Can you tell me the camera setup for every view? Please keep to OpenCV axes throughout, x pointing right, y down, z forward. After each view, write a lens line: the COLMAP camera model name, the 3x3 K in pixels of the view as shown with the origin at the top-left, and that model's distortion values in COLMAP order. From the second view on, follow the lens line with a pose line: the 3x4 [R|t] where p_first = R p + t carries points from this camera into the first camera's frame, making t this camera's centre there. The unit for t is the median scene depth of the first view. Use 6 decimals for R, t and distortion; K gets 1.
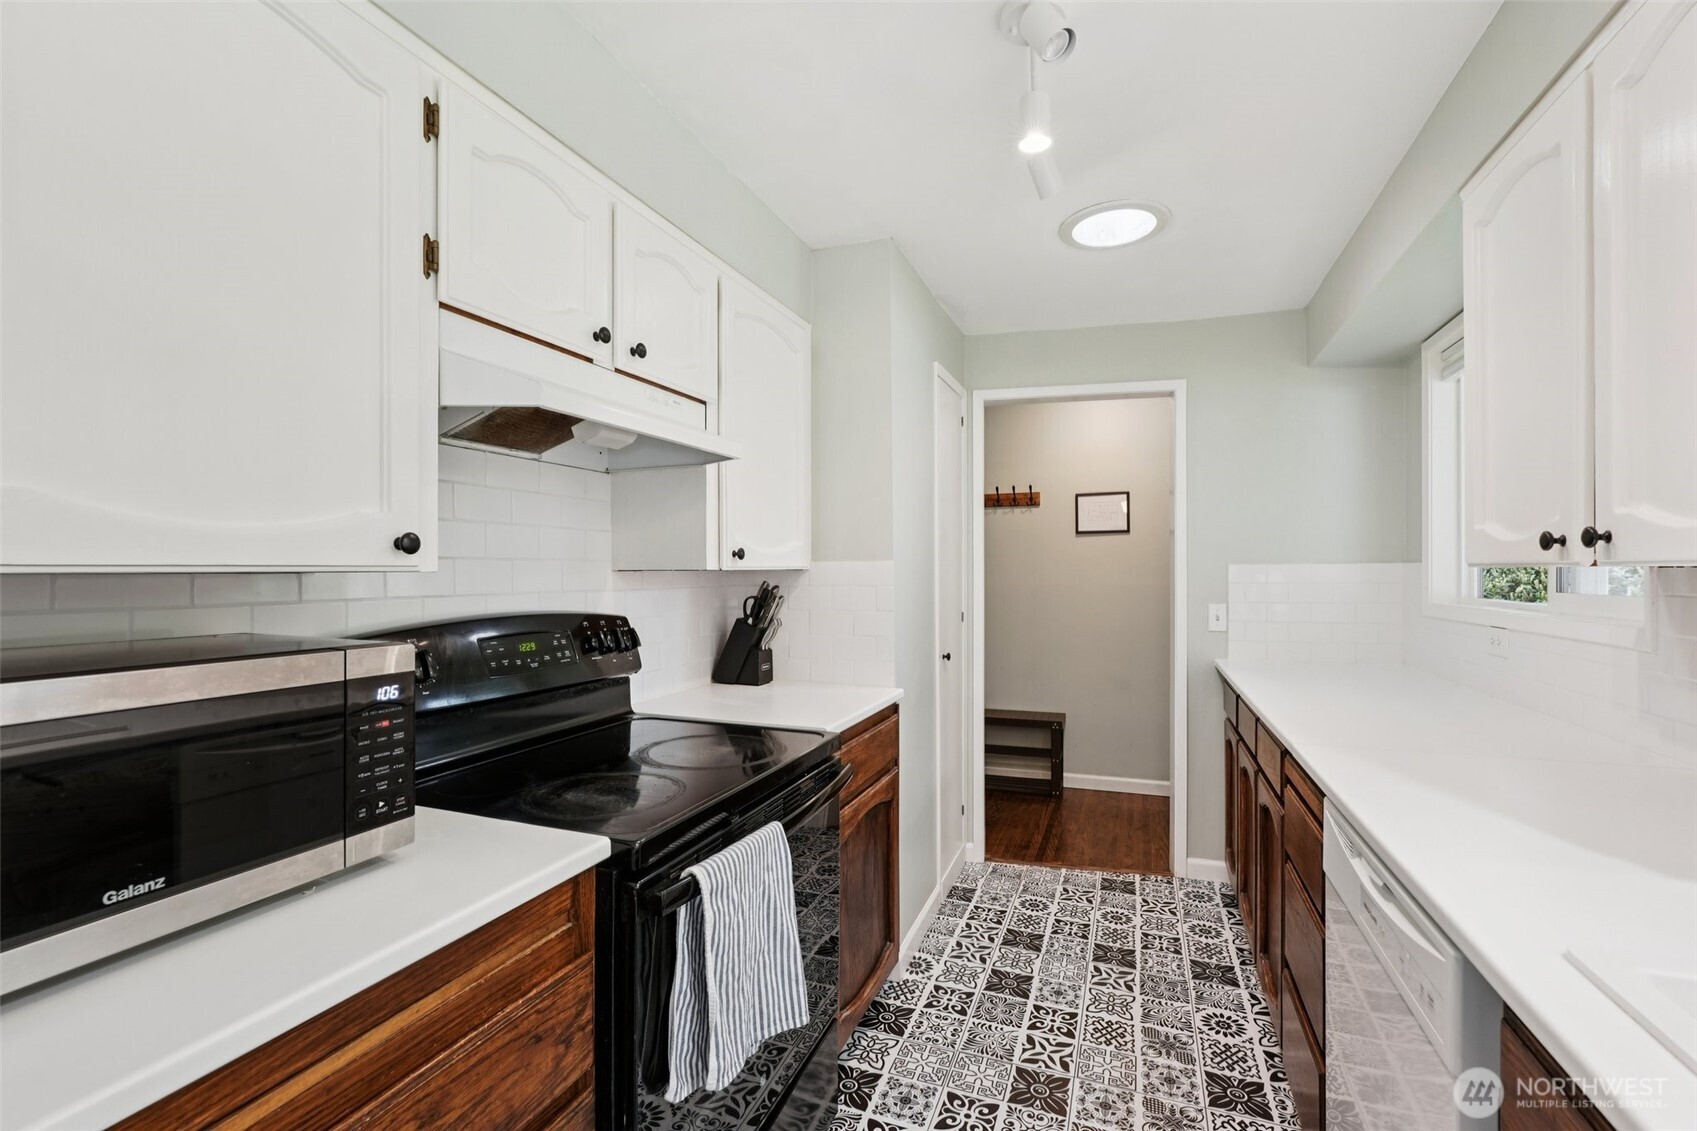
lens RADIAL K [[746.2, 0, 845.7], [0, 746.2, 568.5], [0, 0, 1]] dist [-0.020388, 0.009592]
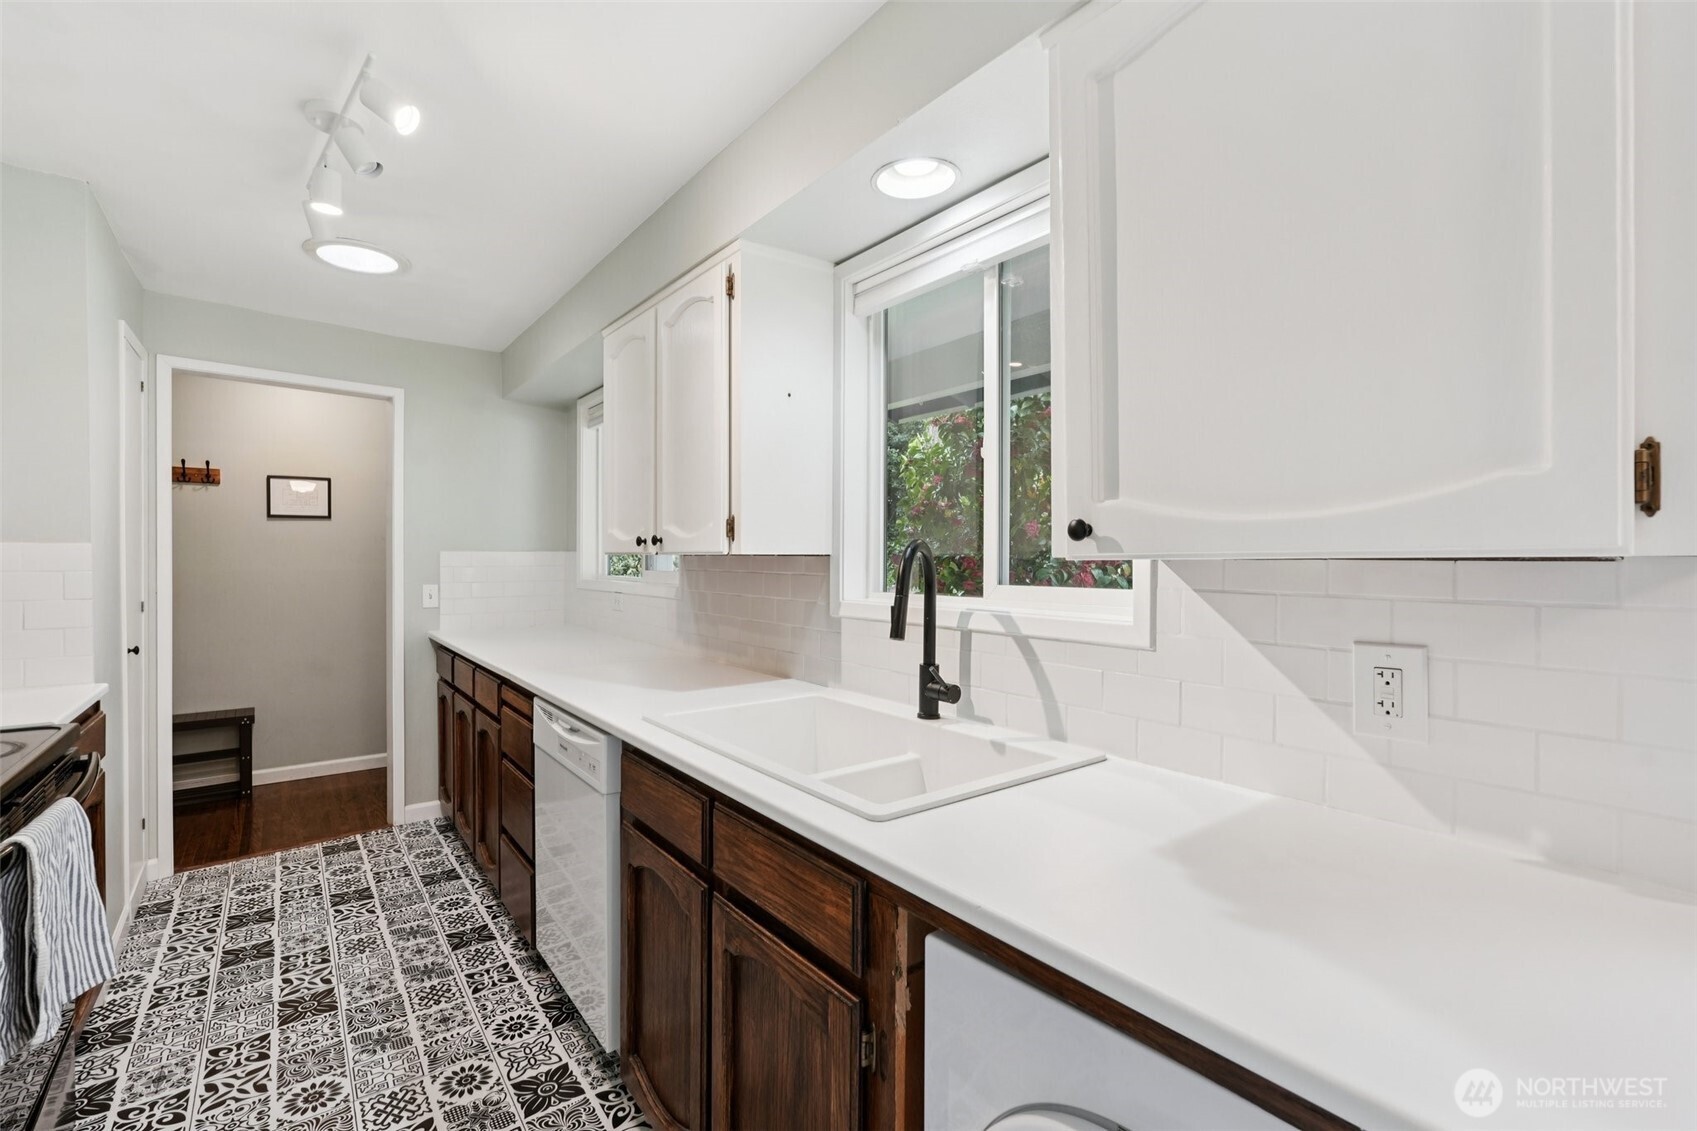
lens RADIAL K [[746.2, 0, 845.7], [0, 746.2, 568.5], [0, 0, 1]] dist [-0.020388, 0.009592]
pose [[0.521791, -0.008554, 0.853030, -0.196080], [-0.006837, 0.999876, 0.014209, 0.001007], [-0.853046, -0.013246, 0.521668, -0.217730]]
